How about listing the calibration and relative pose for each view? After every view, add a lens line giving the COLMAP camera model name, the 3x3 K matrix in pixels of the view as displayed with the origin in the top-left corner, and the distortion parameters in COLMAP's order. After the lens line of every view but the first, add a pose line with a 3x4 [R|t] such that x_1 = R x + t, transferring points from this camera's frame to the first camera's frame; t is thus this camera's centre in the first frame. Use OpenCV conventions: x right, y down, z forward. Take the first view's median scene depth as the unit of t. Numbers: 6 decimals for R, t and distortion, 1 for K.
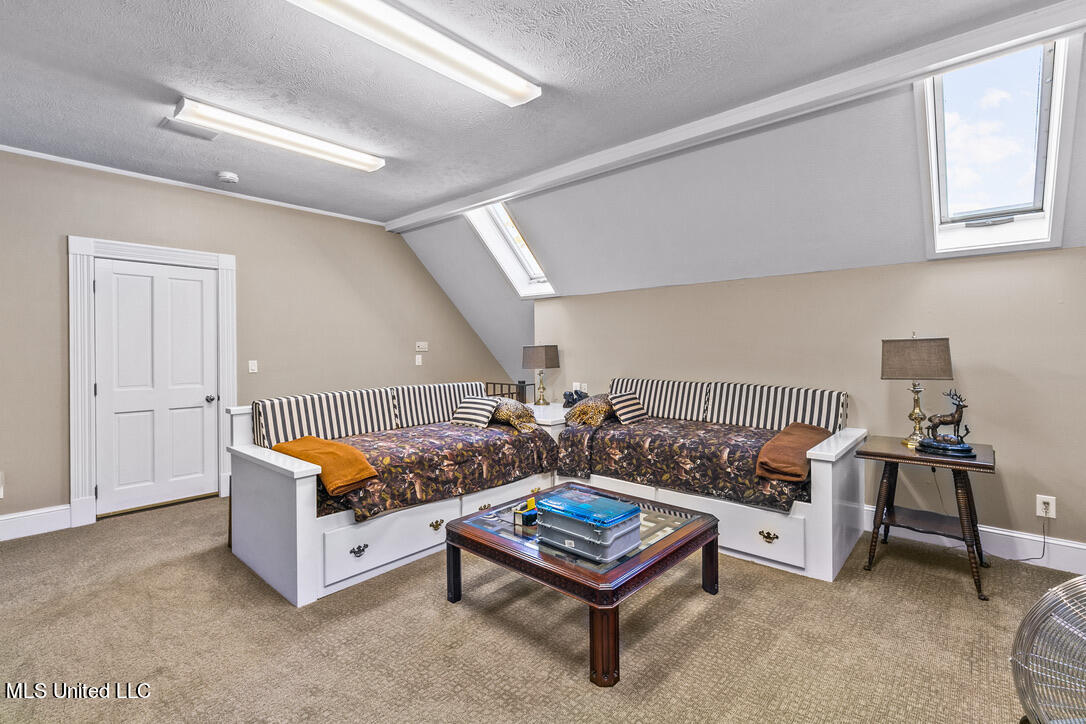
lens RADIAL K [[494.8, 0, 543.5], [0, 494.8, 363.8], [0, 0, 1]] dist [0.018780, -0.000315]
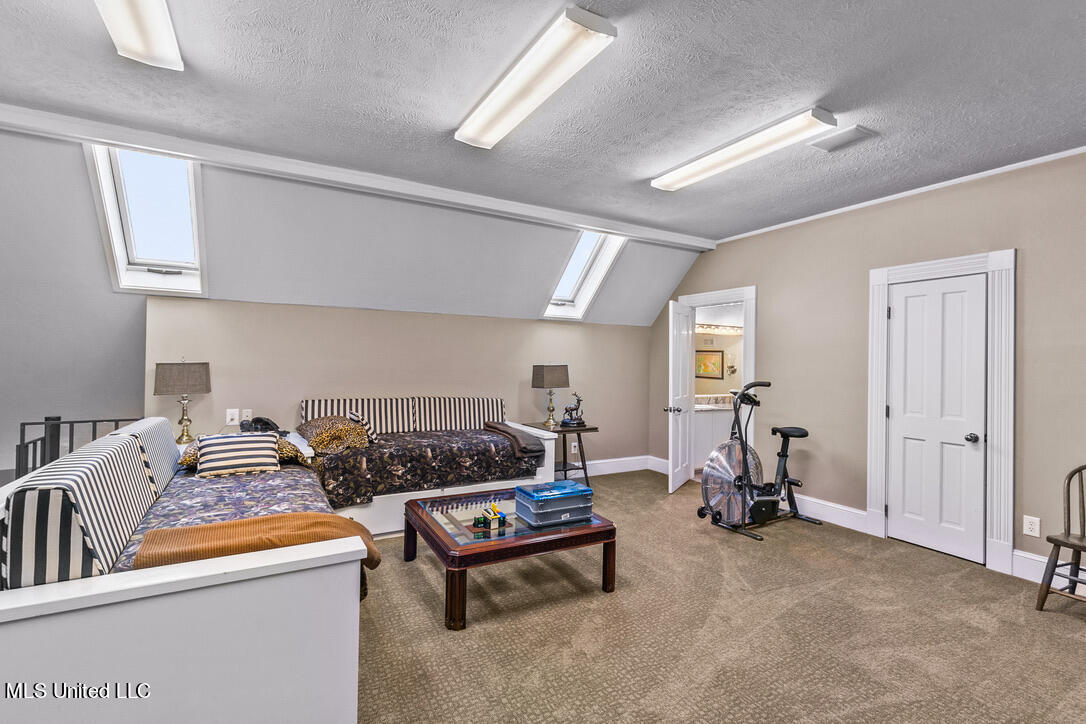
lens RADIAL K [[494.8, 0, 544.6], [0, 494.8, 363.1], [0, 0, 1]] dist [0.018780, -0.000315]
pose [[0.324677, 0.014632, 0.945712, -0.820683], [0.015476, 0.999664, -0.020780, -0.018119], [-0.945698, 0.021383, 0.324342, 0.397143]]
